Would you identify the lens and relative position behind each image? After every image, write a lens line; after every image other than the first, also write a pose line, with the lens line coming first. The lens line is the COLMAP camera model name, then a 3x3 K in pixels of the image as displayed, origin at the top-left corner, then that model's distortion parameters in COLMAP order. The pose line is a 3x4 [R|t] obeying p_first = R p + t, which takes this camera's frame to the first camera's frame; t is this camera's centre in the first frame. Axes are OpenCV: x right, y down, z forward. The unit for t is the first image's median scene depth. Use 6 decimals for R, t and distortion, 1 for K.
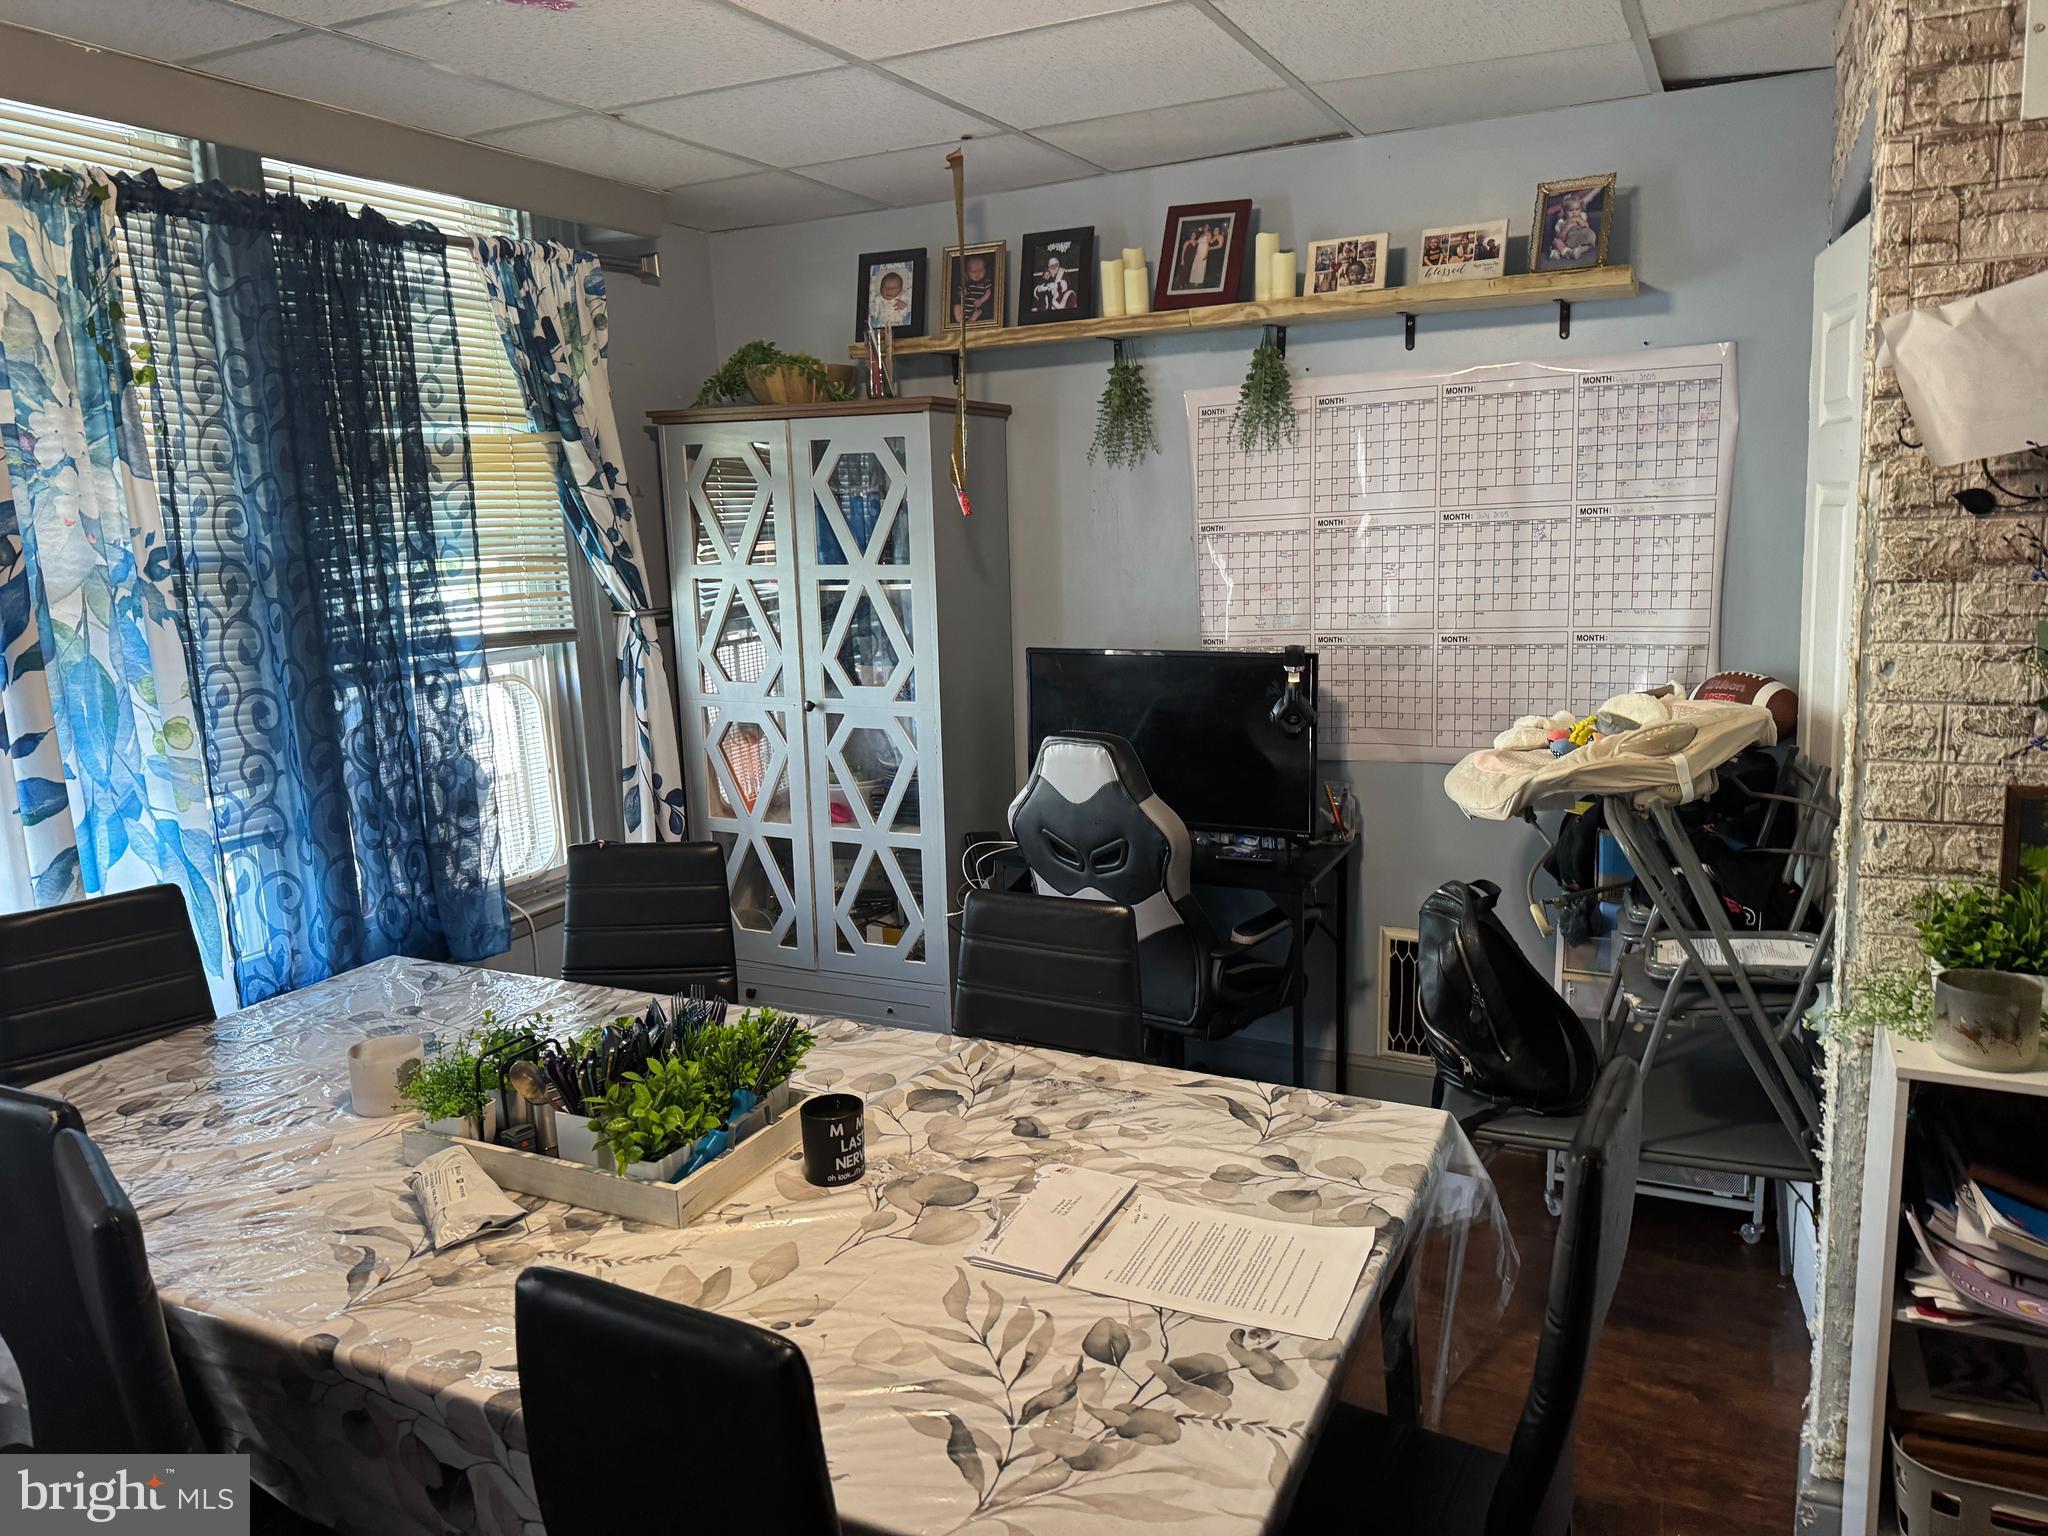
lens RADIAL K [[1431.9, 0, 1017.8], [0, 1431.9, 873.3], [0, 0, 1]] dist [0.104121, -0.094836]
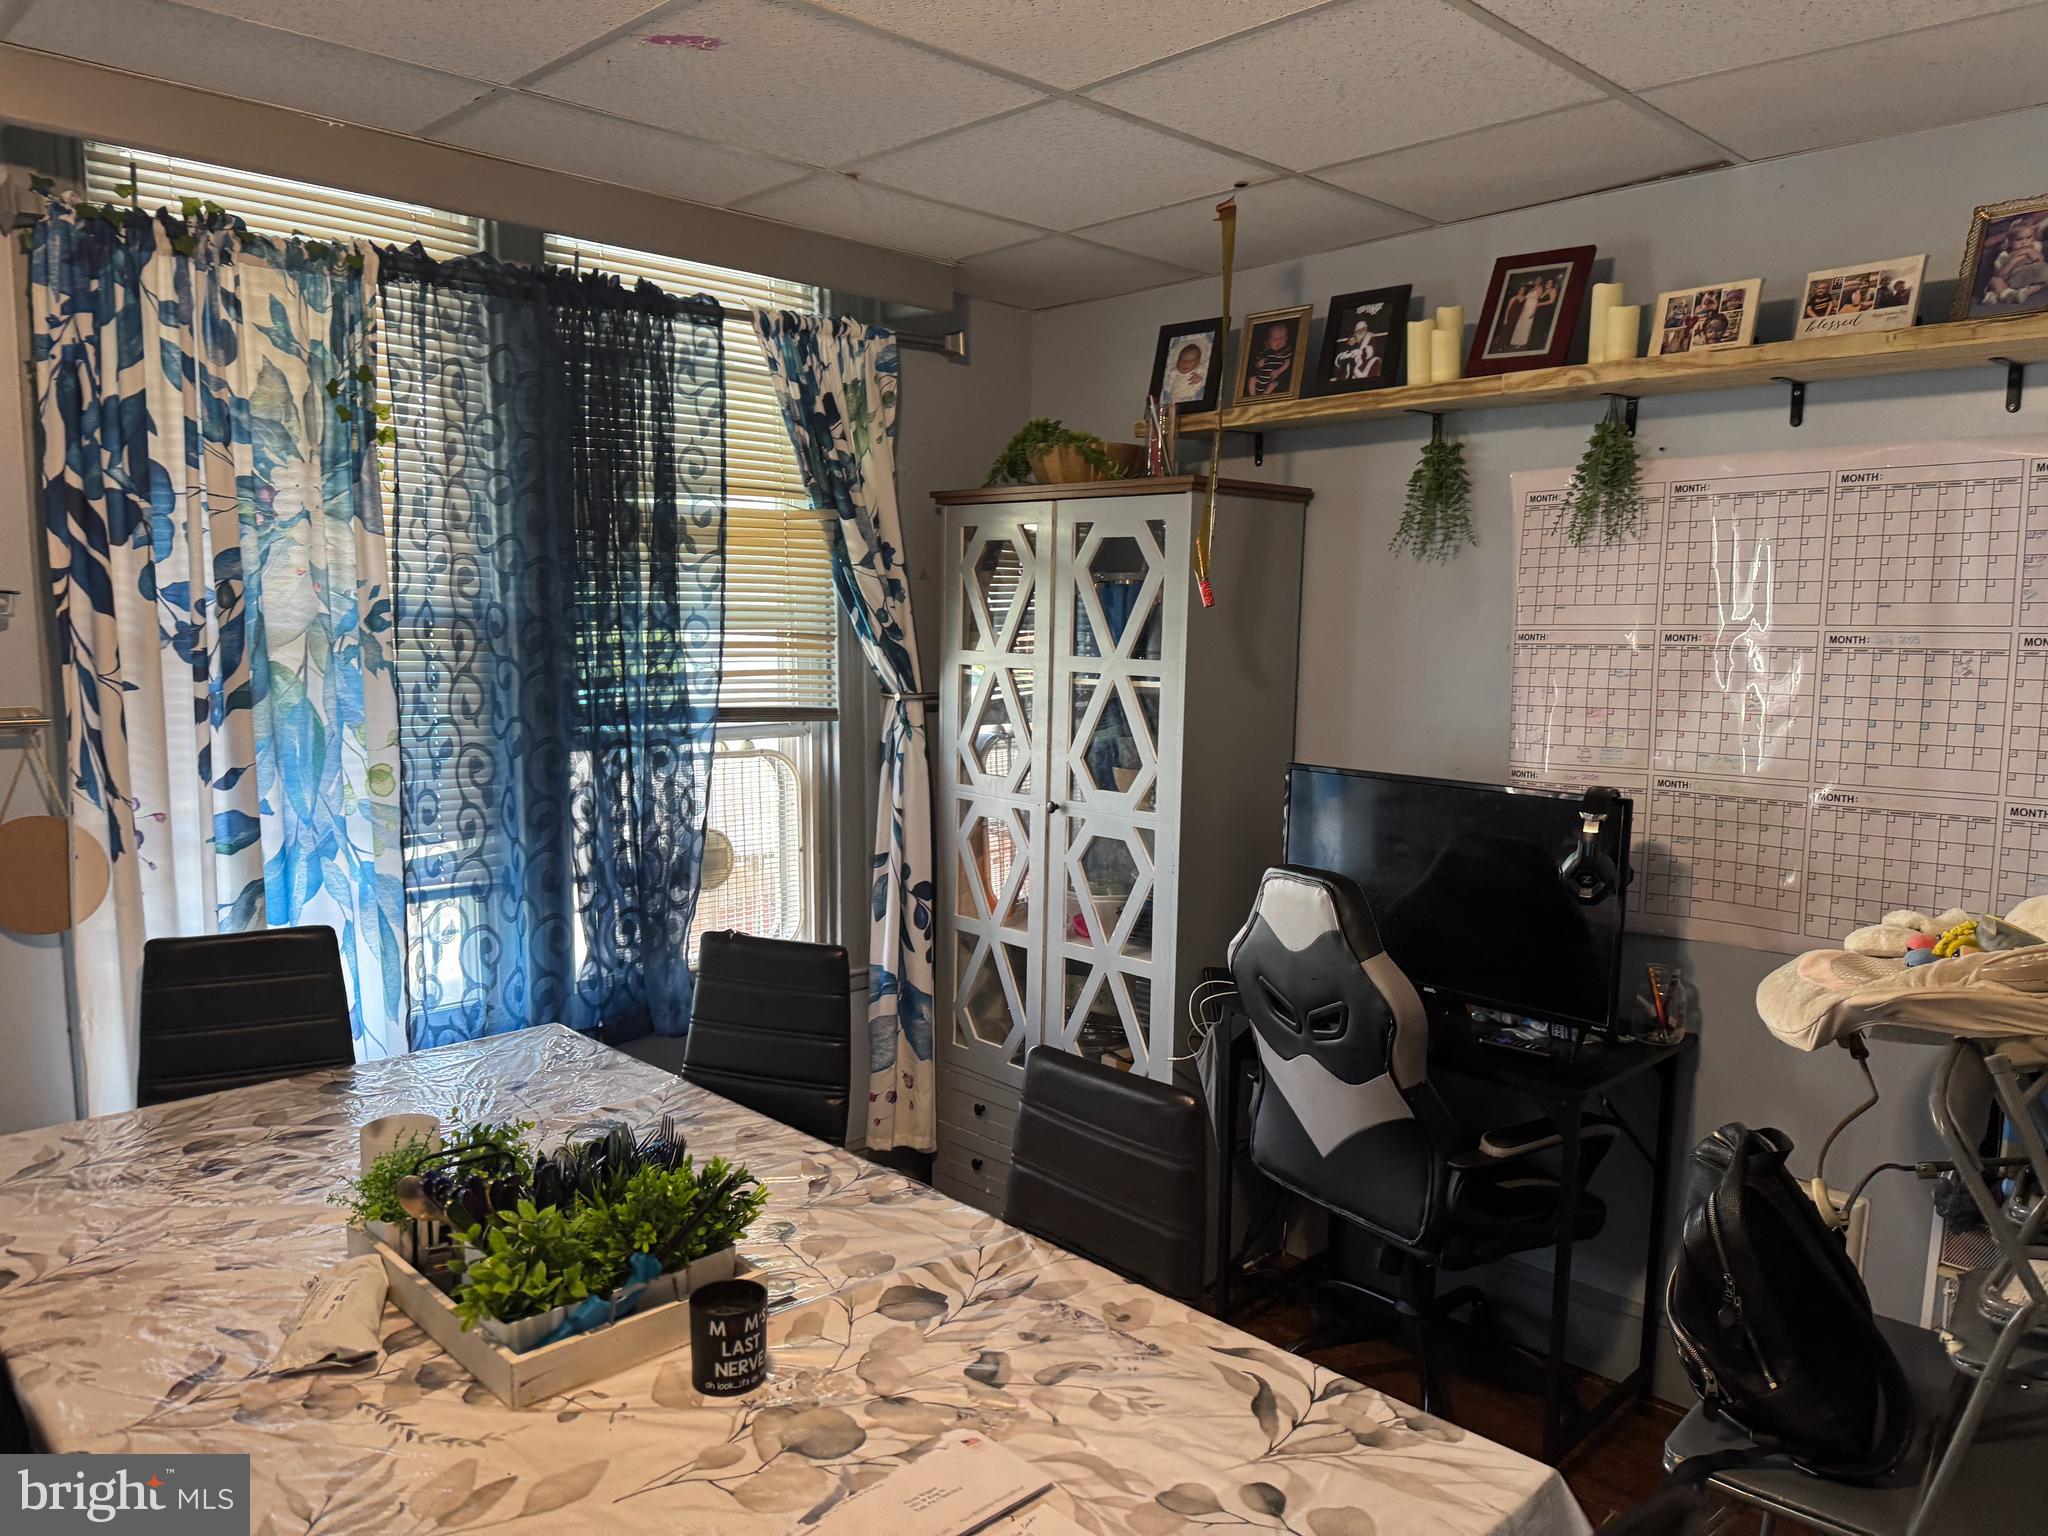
lens RADIAL K [[1465.9, 0, 1025.7], [0, 1465.9, 878.7], [0, 0, 1]] dist [0.022482, -0.005200]
pose [[0.943059, 0.105734, -0.315372, 0.155745], [-0.127171, 0.990712, -0.048128, -0.029984], [0.307354, 0.085494, 0.947747, 0.147735]]
